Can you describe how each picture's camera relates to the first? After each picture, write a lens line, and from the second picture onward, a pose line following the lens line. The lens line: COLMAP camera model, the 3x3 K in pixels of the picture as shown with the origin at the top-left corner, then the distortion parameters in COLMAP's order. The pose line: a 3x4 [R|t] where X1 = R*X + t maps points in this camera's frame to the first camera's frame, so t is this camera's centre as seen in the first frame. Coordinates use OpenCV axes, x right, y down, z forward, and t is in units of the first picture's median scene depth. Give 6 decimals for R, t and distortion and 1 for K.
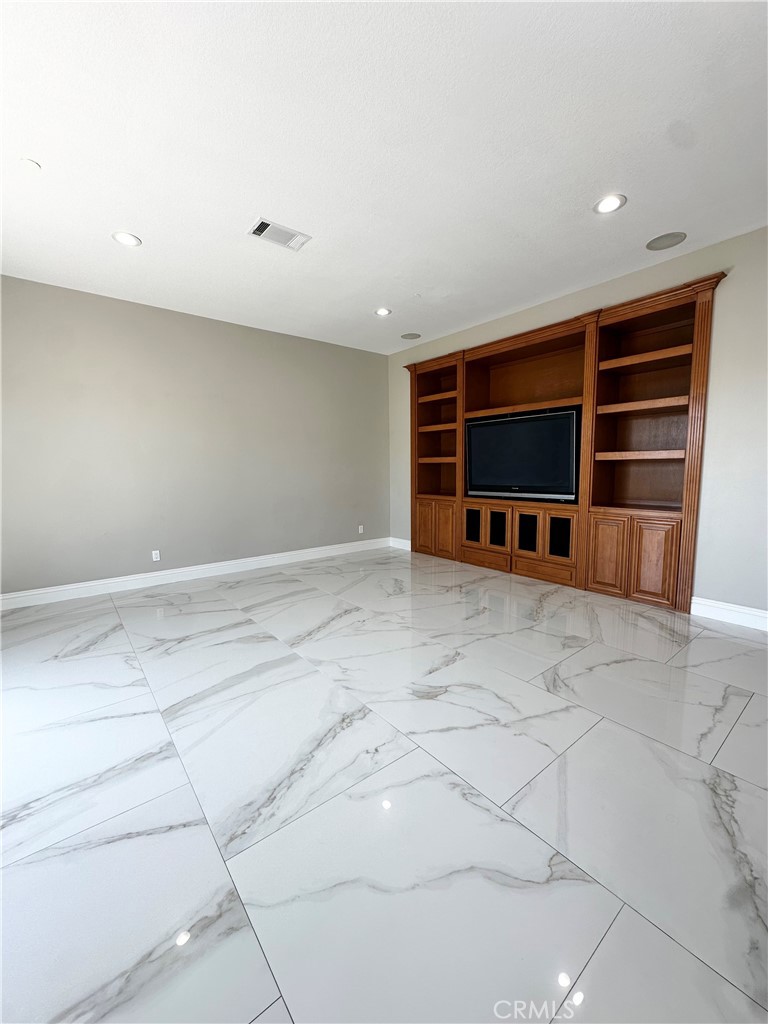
lens RADIAL K [[409.6, 0, 379.4], [0, 409.6, 513.6], [0, 0, 1]] dist [-0.003209, 0.000514]
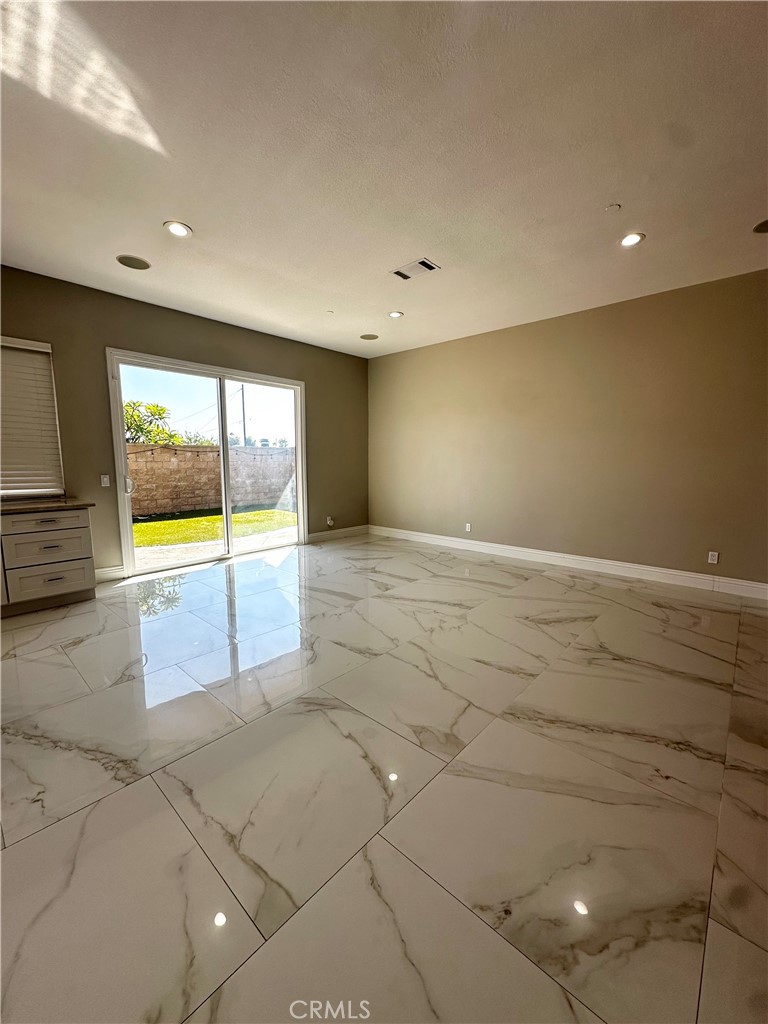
lens RADIAL K [[409.6, 0, 400.5], [0, 409.6, 521.2], [0, 0, 1]] dist [-0.003209, 0.000514]
pose [[0.175213, 0.153365, -0.972512, 0.950407], [-0.114285, 0.984283, 0.134632, -0.095755], [0.977875, 0.087554, 0.189986, 0.723738]]
